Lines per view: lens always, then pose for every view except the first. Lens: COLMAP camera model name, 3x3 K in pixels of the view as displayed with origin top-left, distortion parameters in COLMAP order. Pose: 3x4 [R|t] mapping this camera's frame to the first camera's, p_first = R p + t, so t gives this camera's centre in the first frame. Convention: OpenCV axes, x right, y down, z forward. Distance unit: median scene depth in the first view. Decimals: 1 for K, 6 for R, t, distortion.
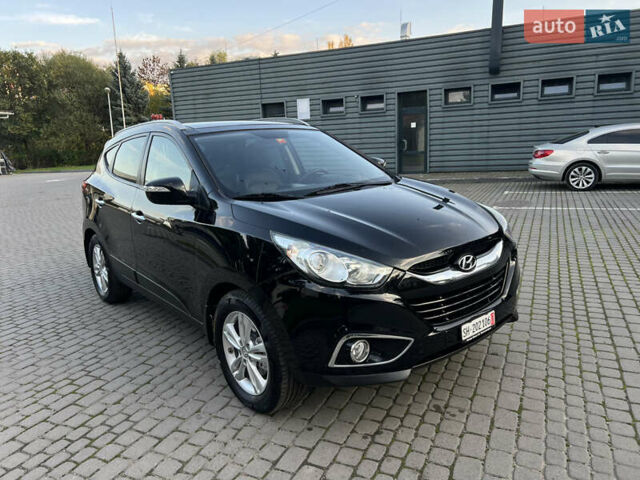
lens RADIAL K [[480.1, 0, 318.5], [0, 480.1, 241.4], [0, 0, 1]] dist [0.056254, -0.057535]
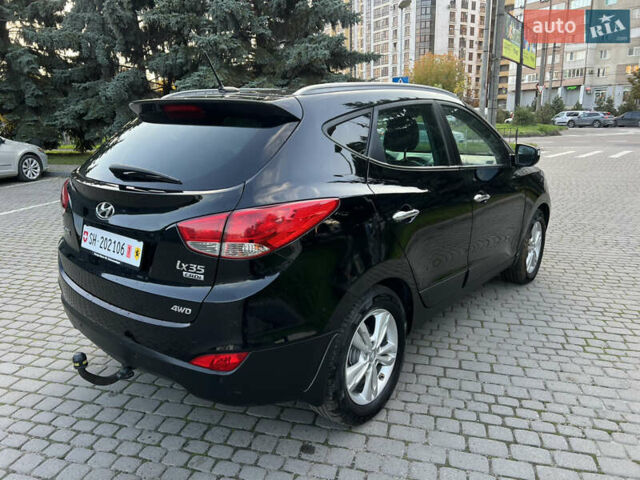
lens RADIAL K [[480.1, 0, 317.8], [0, 480.1, 238.1], [0, 0, 1]] dist [0.056254, -0.057535]
pose [[-0.191613, -0.190762, 0.962754, -1.182057], [0.221088, 0.947329, 0.231707, -0.250982], [-0.956245, 0.257251, -0.139345, 1.433193]]
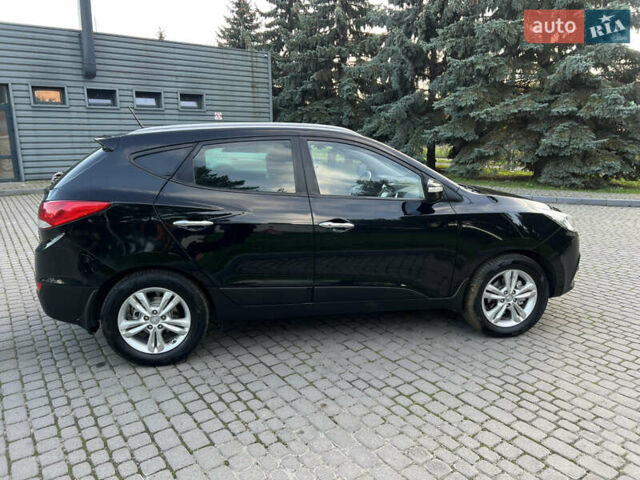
lens RADIAL K [[480.1, 0, 325.8], [0, 480.1, 231.9], [0, 0, 1]] dist [0.056254, -0.057535]
pose [[0.481958, -0.130577, 0.866410, -1.208095], [0.157406, 0.985649, 0.060988, -0.097765], [-0.861939, 0.106984, 0.495595, 0.555185]]
